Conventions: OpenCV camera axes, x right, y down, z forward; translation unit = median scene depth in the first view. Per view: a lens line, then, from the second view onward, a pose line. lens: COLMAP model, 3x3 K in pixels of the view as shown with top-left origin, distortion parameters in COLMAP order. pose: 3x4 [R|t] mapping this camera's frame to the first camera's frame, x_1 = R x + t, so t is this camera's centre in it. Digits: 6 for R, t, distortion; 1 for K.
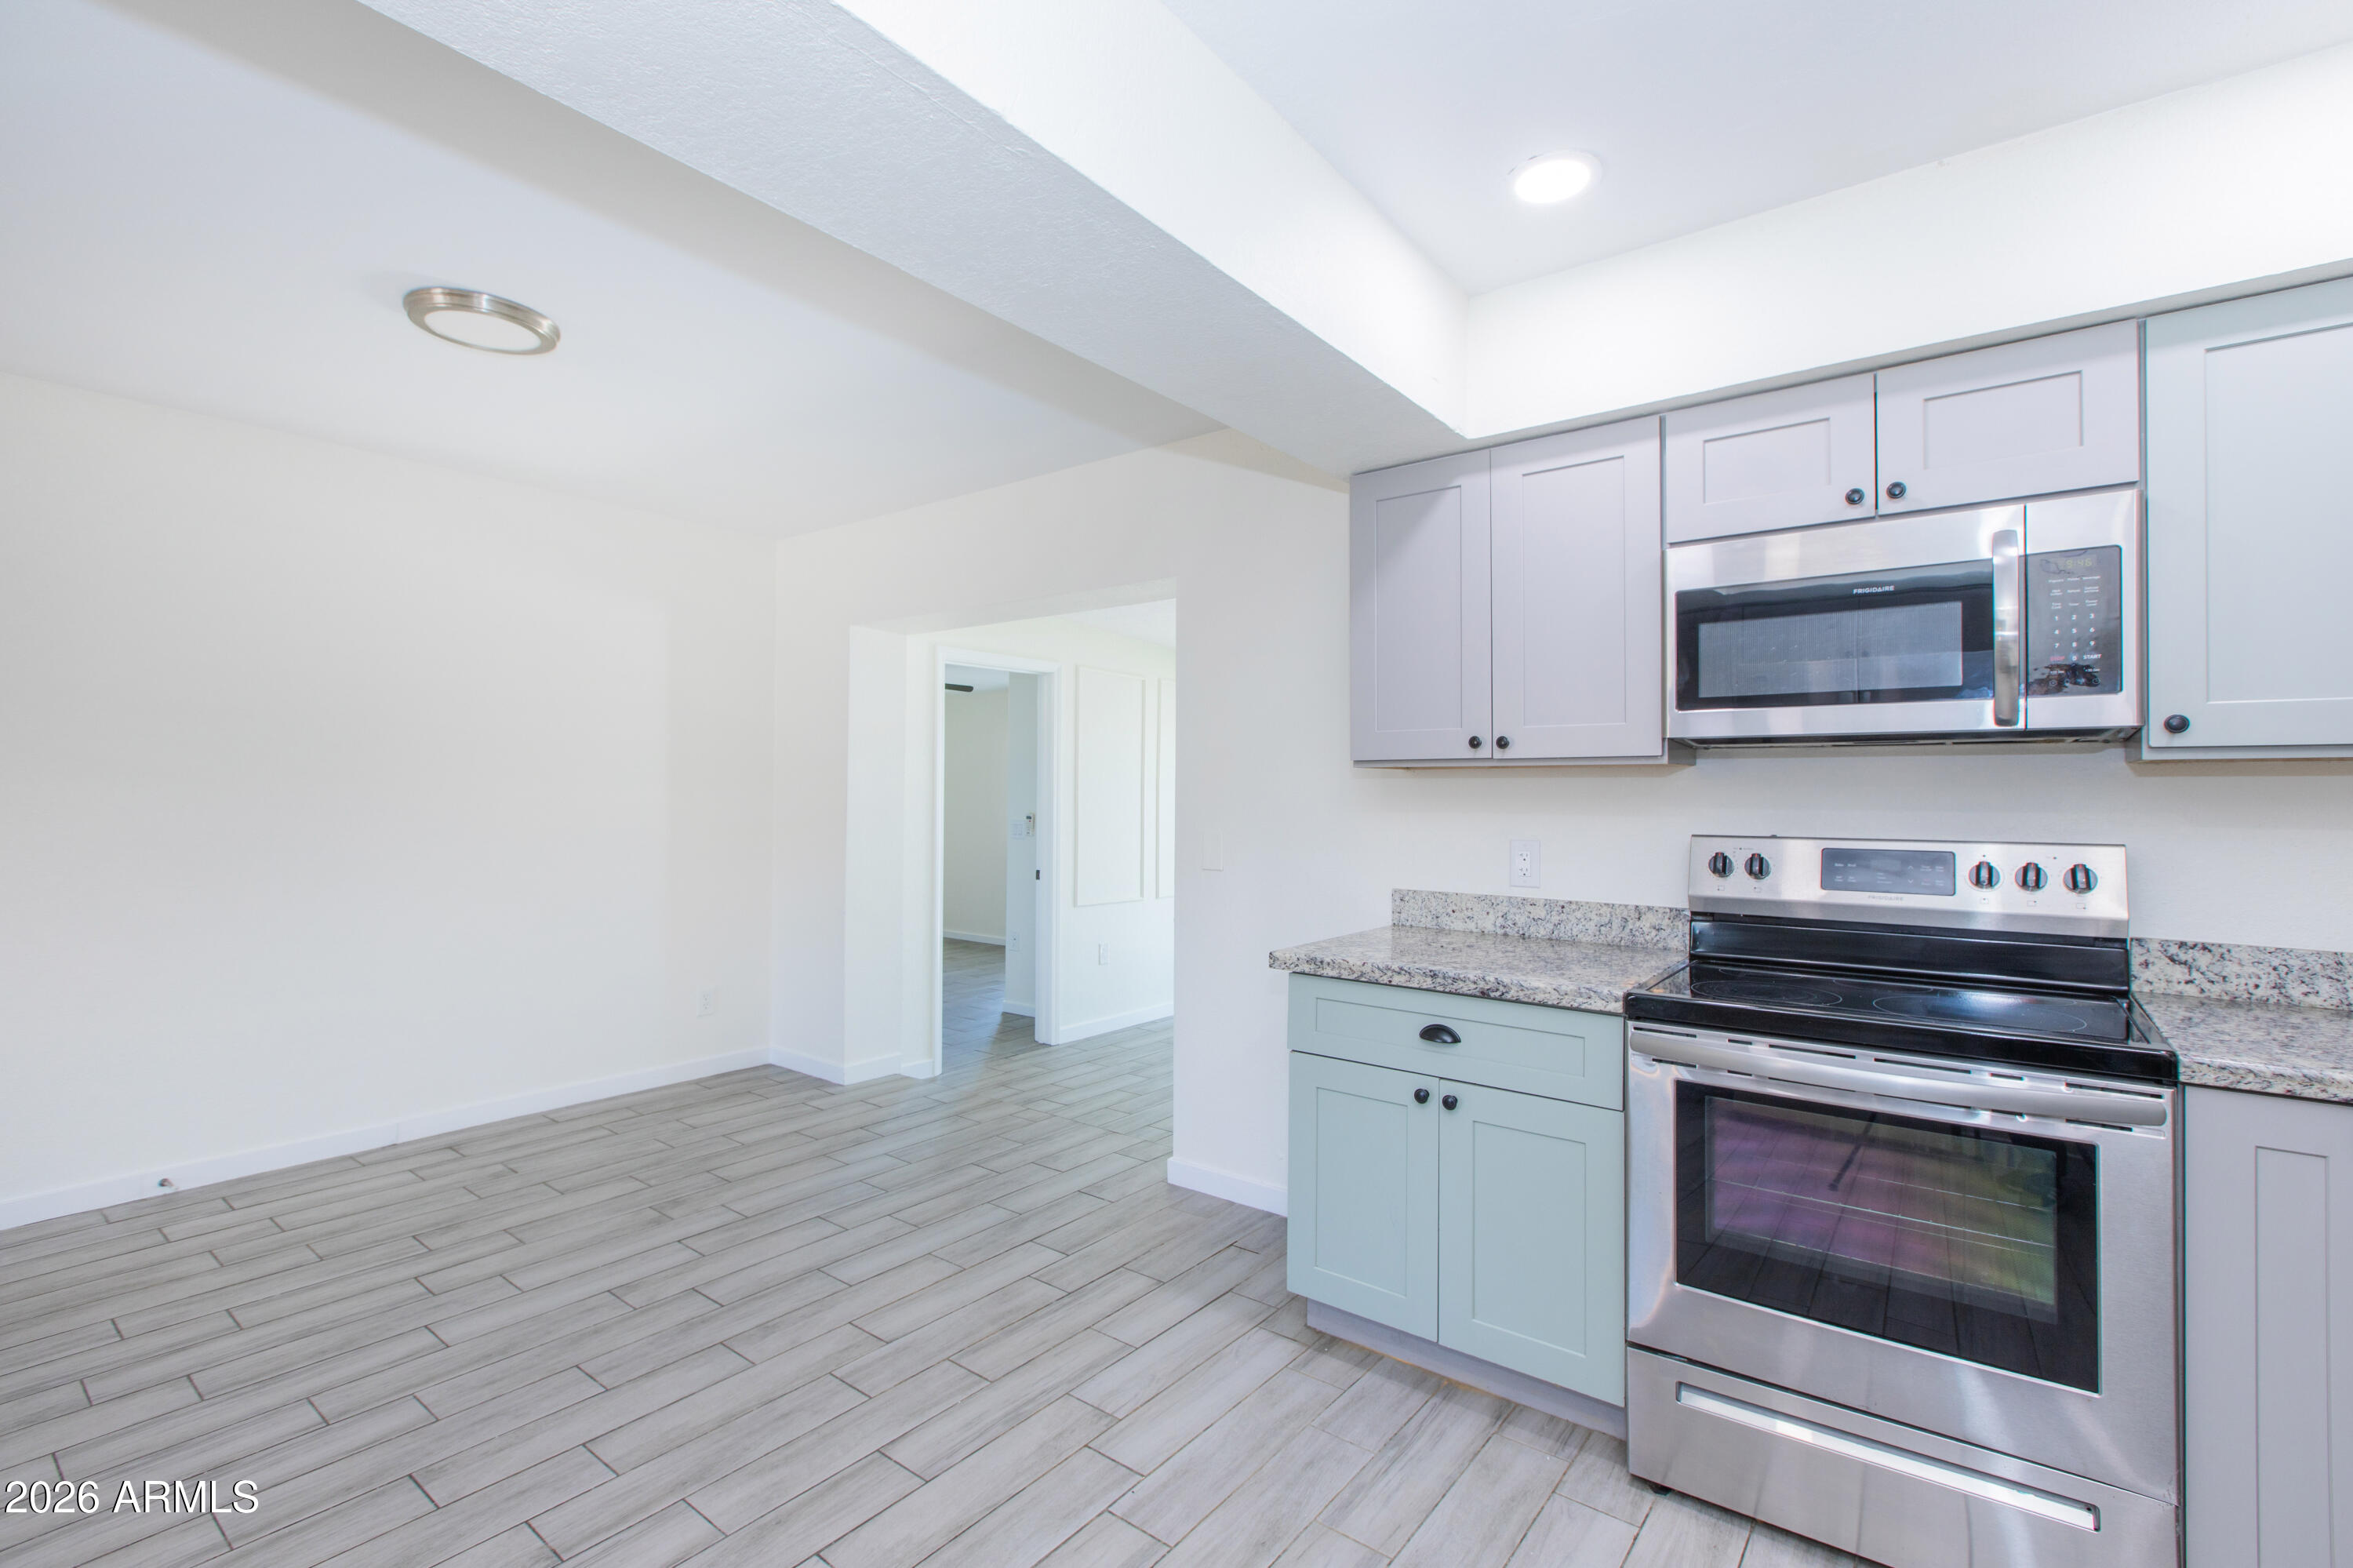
lens RADIAL K [[1040.5, 0, 1176.5], [0, 1040.5, 784.0], [0, 0, 1]] dist [-0.000768, -0.000649]
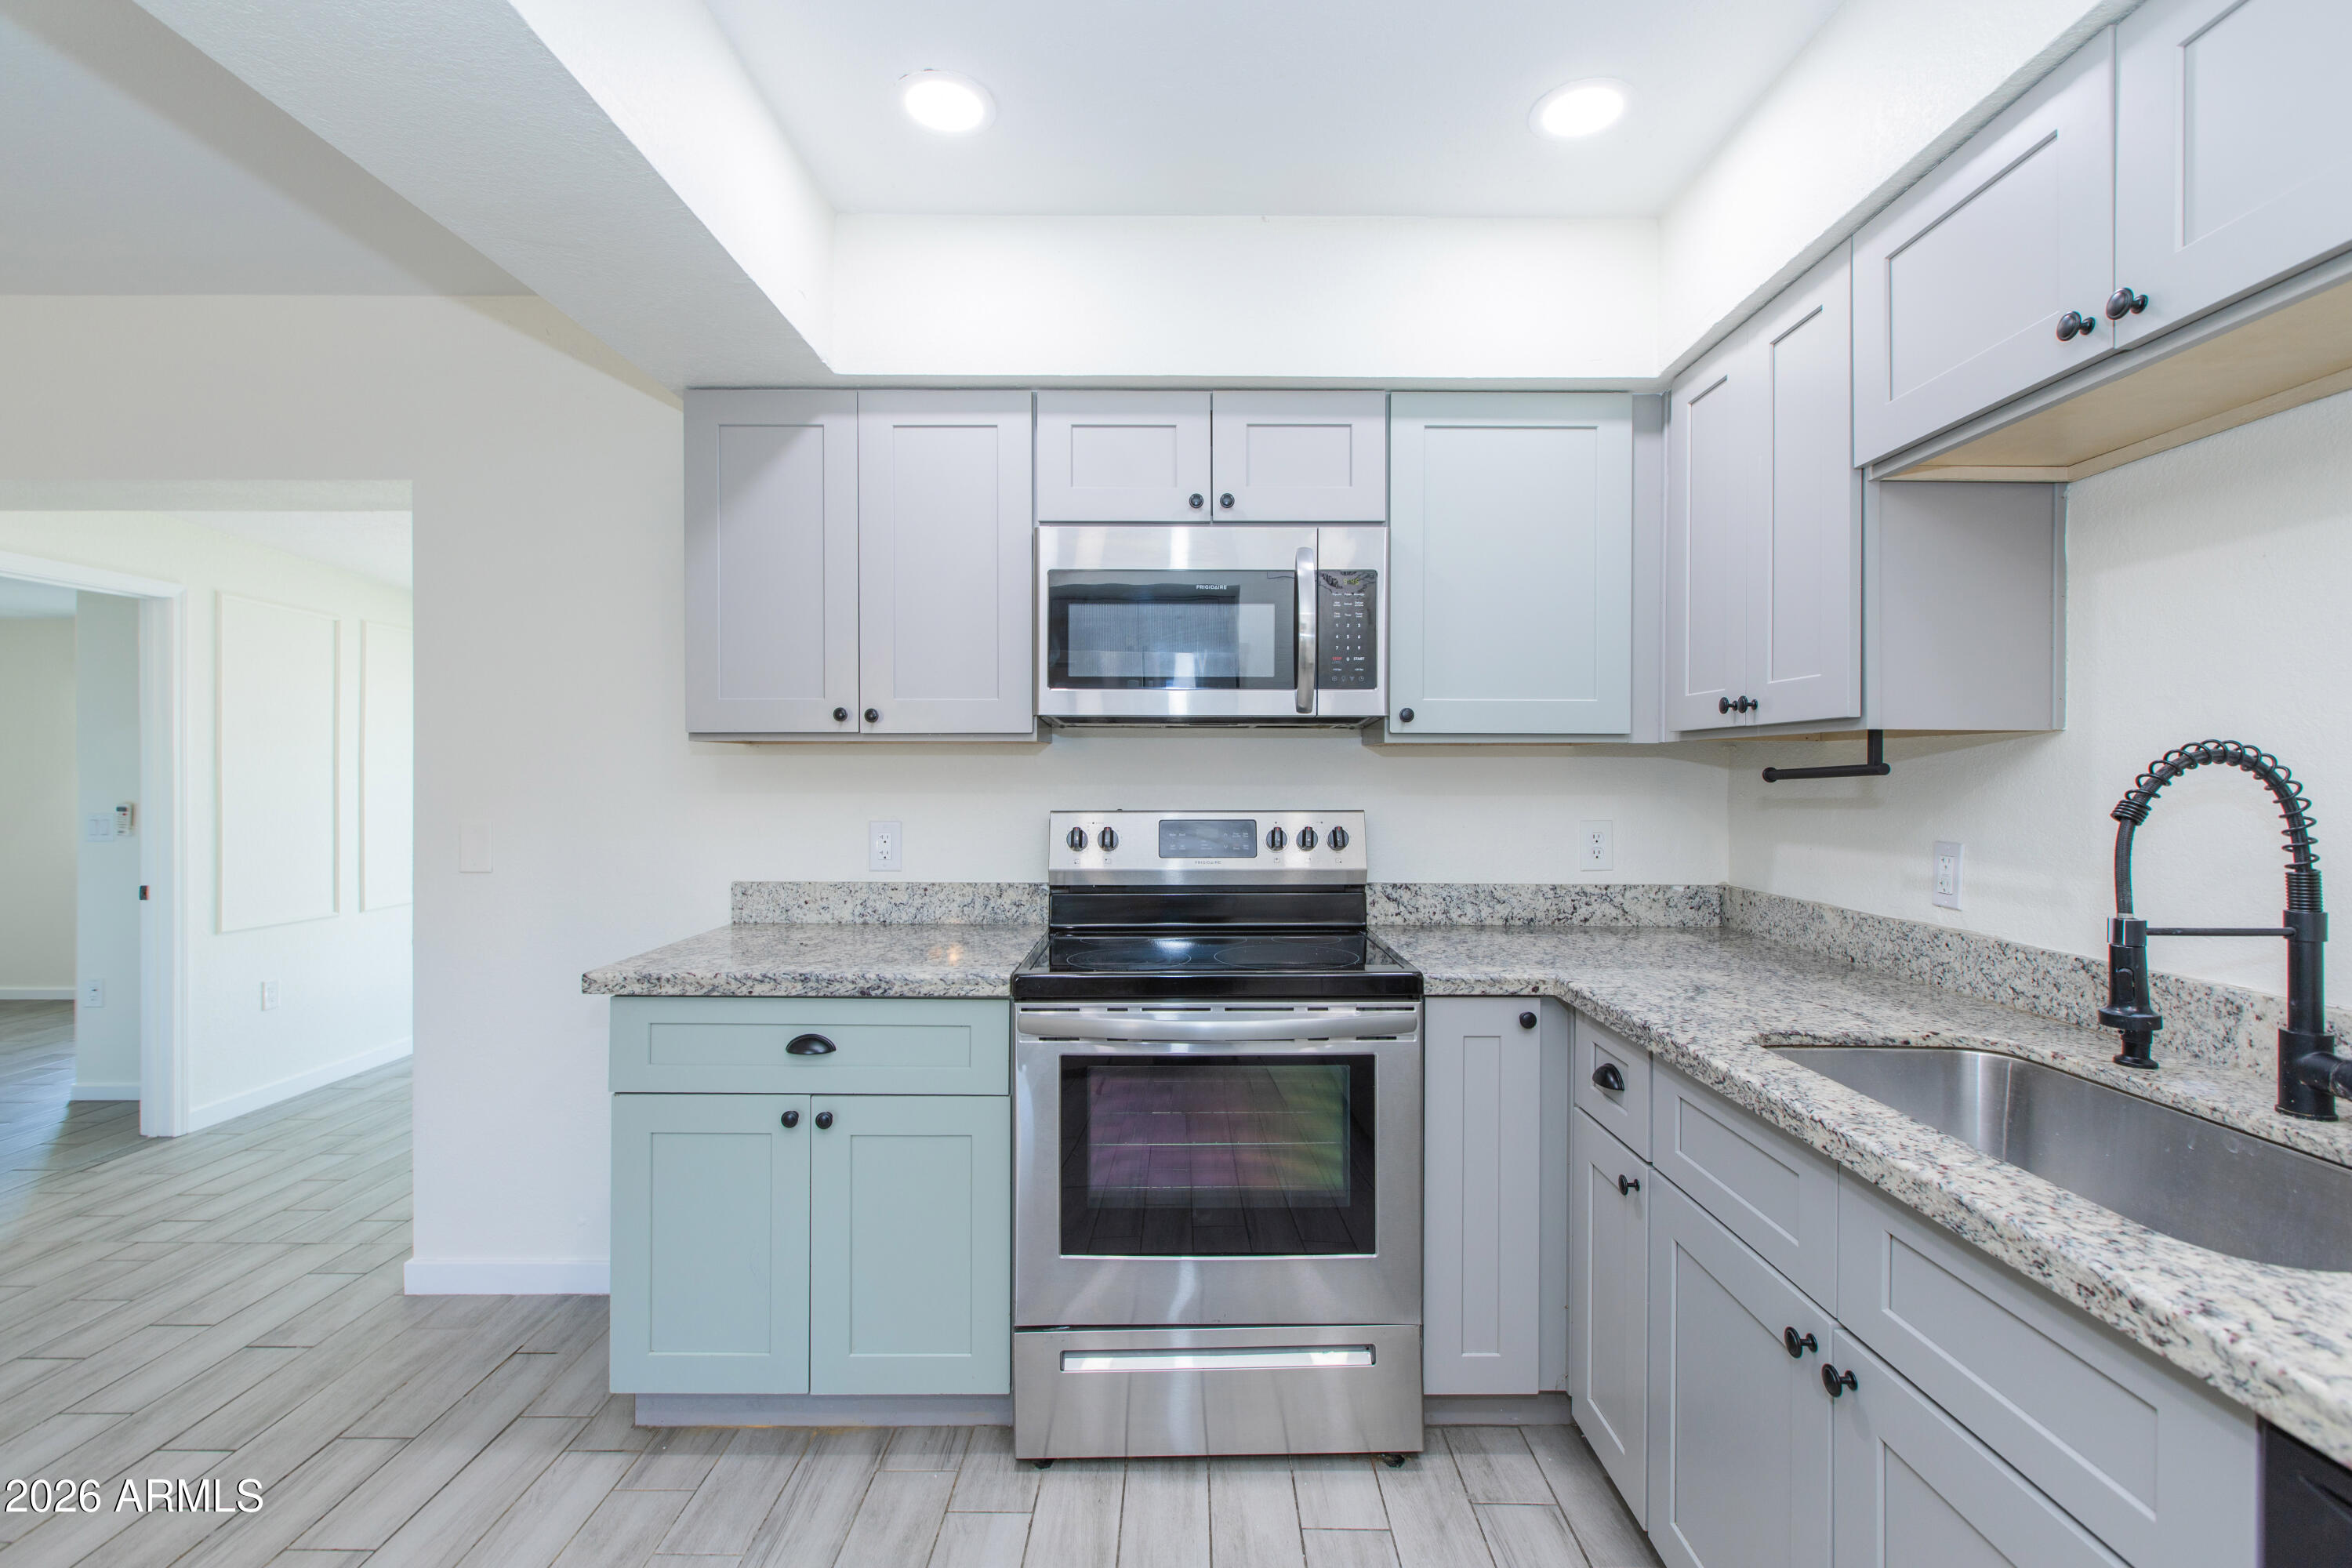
lens RADIAL K [[1052.5, 0, 1178.6], [0, 1052.5, 779.4], [0, 0, 1]] dist [0.000000, 0.000385]
pose [[0.792723, -0.007595, 0.609535, -0.041372], [-0.002342, 0.999877, 0.015505, 0.001464], [-0.609578, -0.013719, 0.792607, 0.109813]]
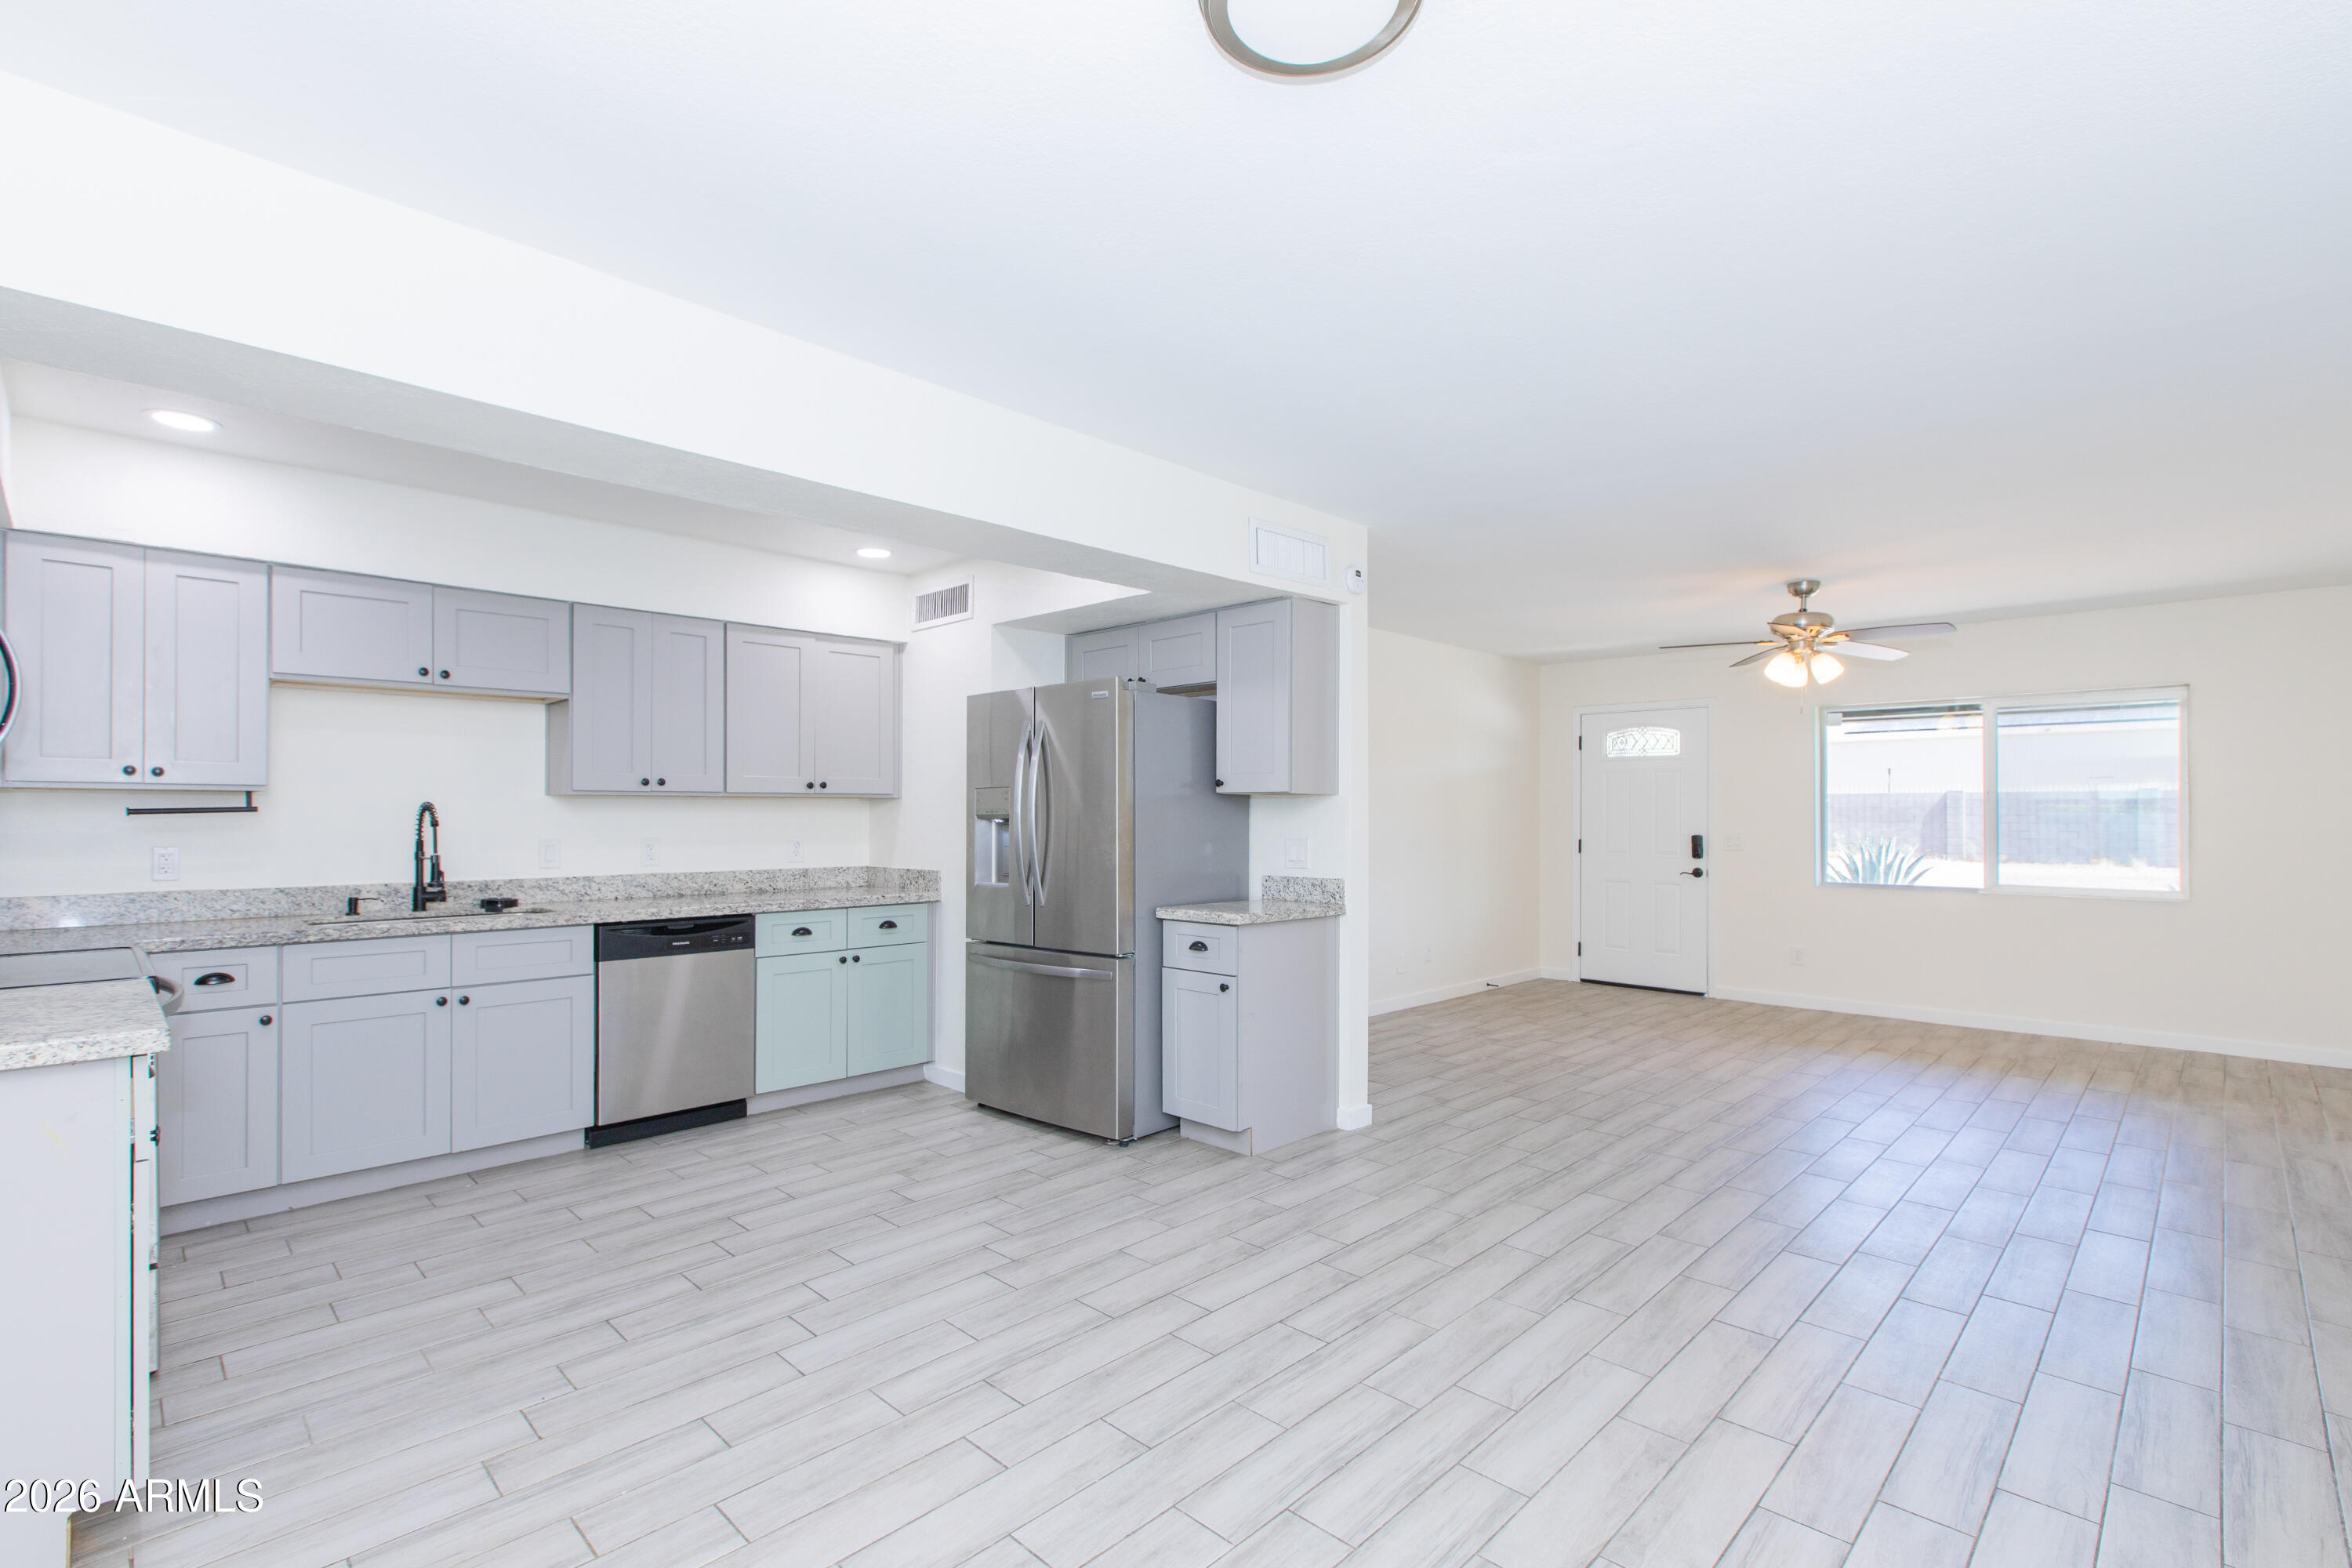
lens RADIAL K [[1072.8, 0, 1174.0], [0, 1072.8, 821.6], [0, 0, 1]] dist [-0.000914, -0.000195]
pose [[-0.992400, -0.008396, 0.122767, -0.783638], [-0.008403, 0.999965, 0.000455, 0.010959], [-0.122766, -0.000580, -0.992435, 1.845005]]
